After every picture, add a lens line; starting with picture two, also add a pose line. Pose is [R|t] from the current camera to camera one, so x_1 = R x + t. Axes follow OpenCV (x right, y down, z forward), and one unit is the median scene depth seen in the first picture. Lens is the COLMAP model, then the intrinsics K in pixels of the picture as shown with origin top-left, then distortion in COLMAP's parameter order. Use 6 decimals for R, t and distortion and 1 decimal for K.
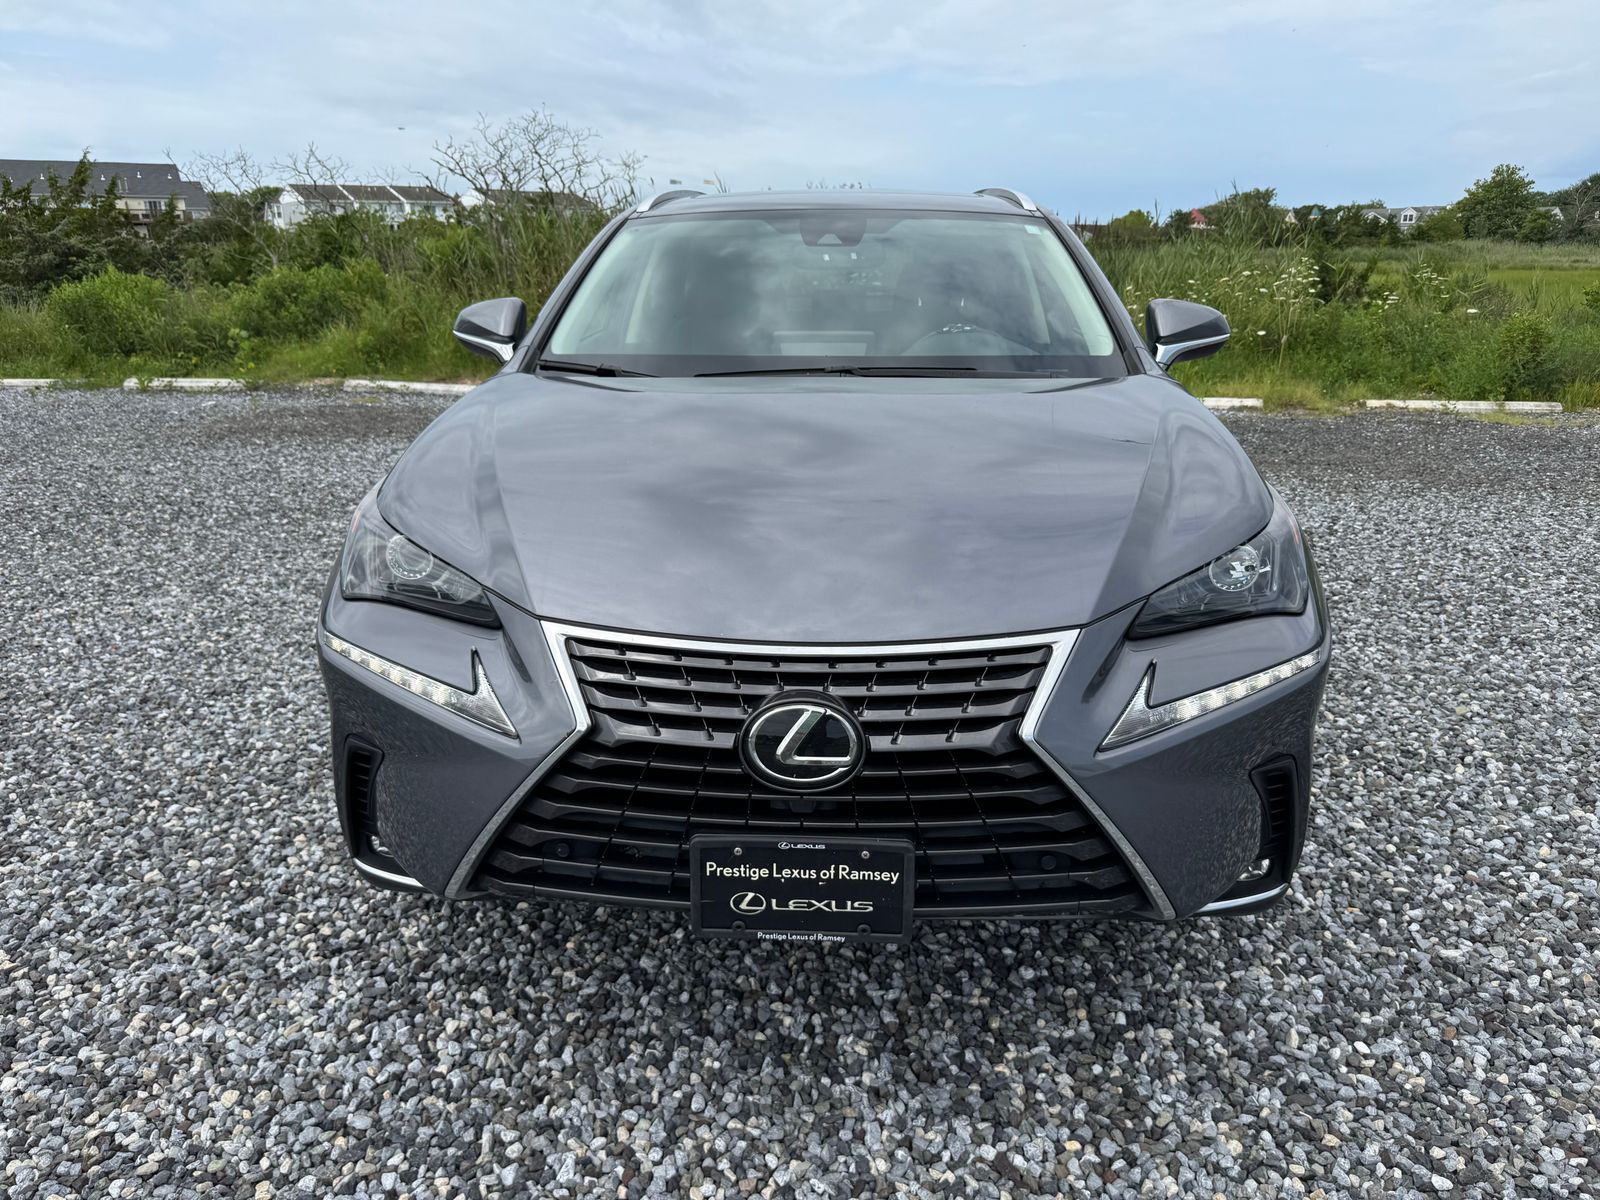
lens RADIAL K [[1137.7, 0, 793.7], [0, 1137.7, 598.7], [0, 0, 1]] dist [0.143287, -0.262148]
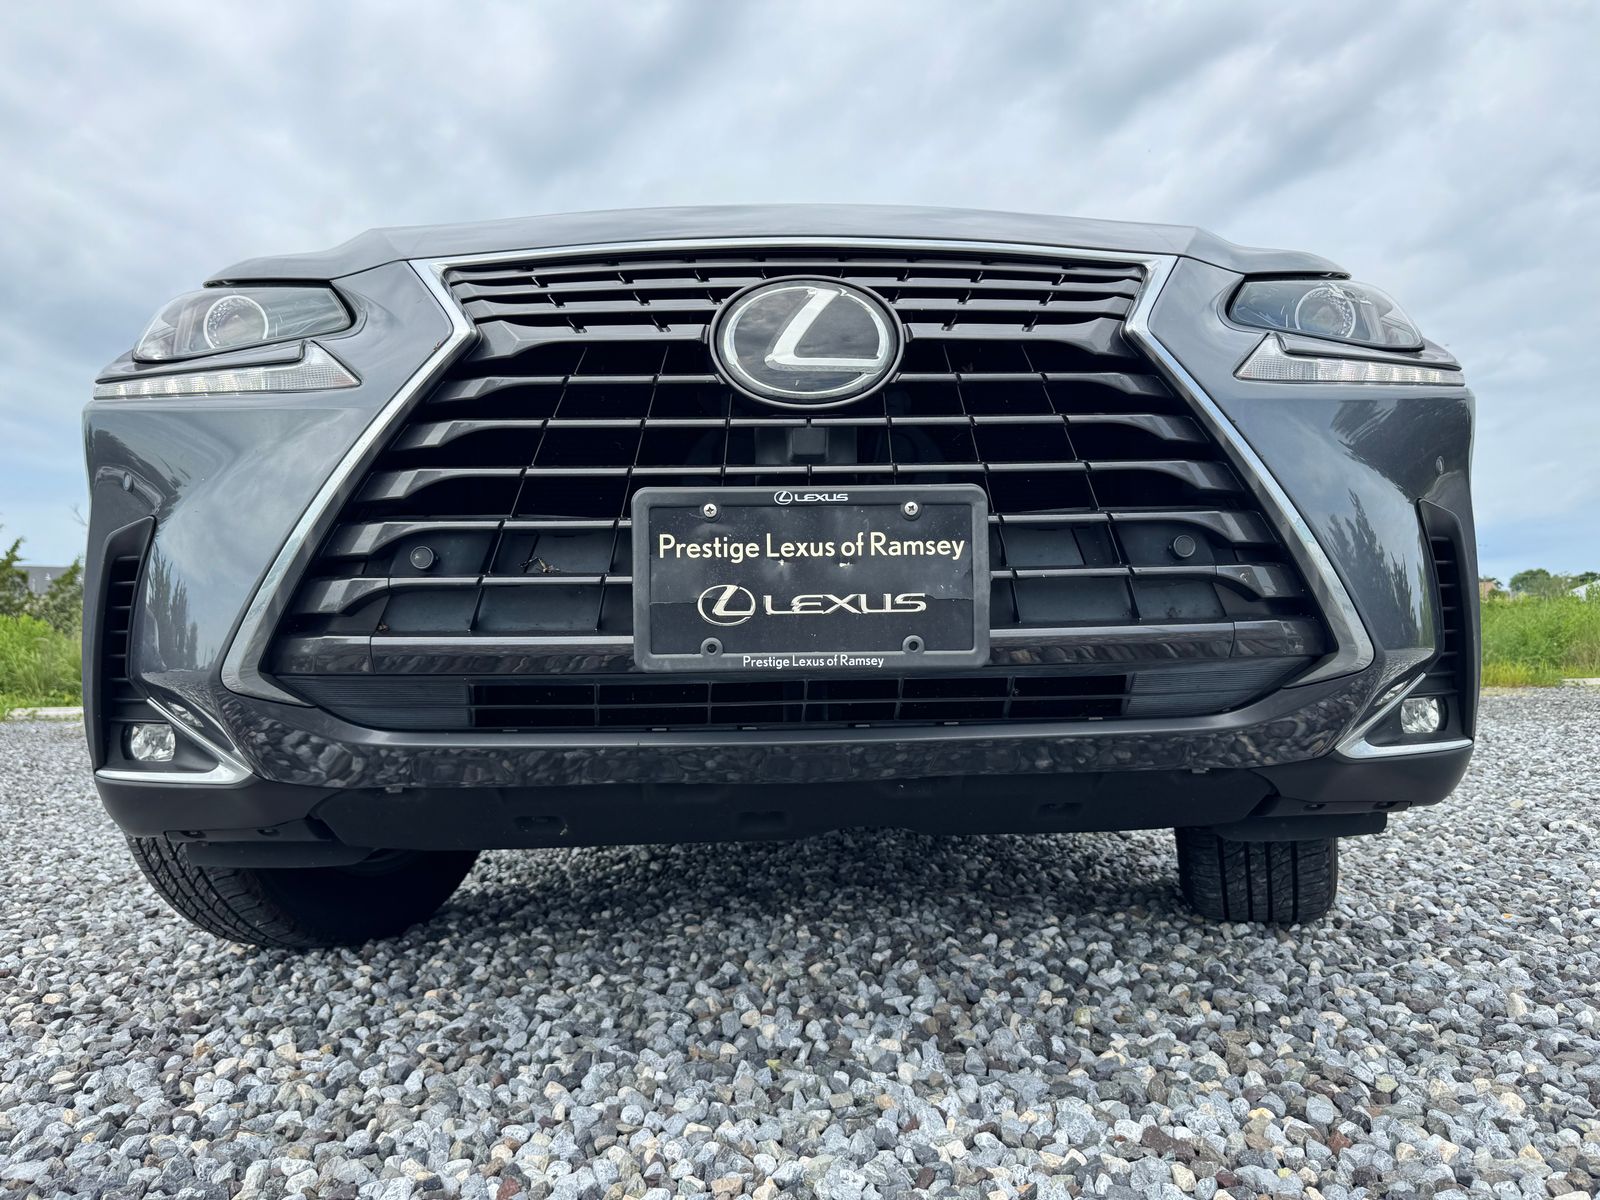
lens RADIAL K [[1128.4, 0, 800.0], [0, 1128.4, 600.0], [0, 0, 1]] dist [0.005906, -0.005013]
pose [[0.995800, -0.012436, 0.090710, -0.046655], [0.044433, 0.931885, -0.360023, 0.407359], [-0.080054, 0.362542, 0.928523, 0.362249]]
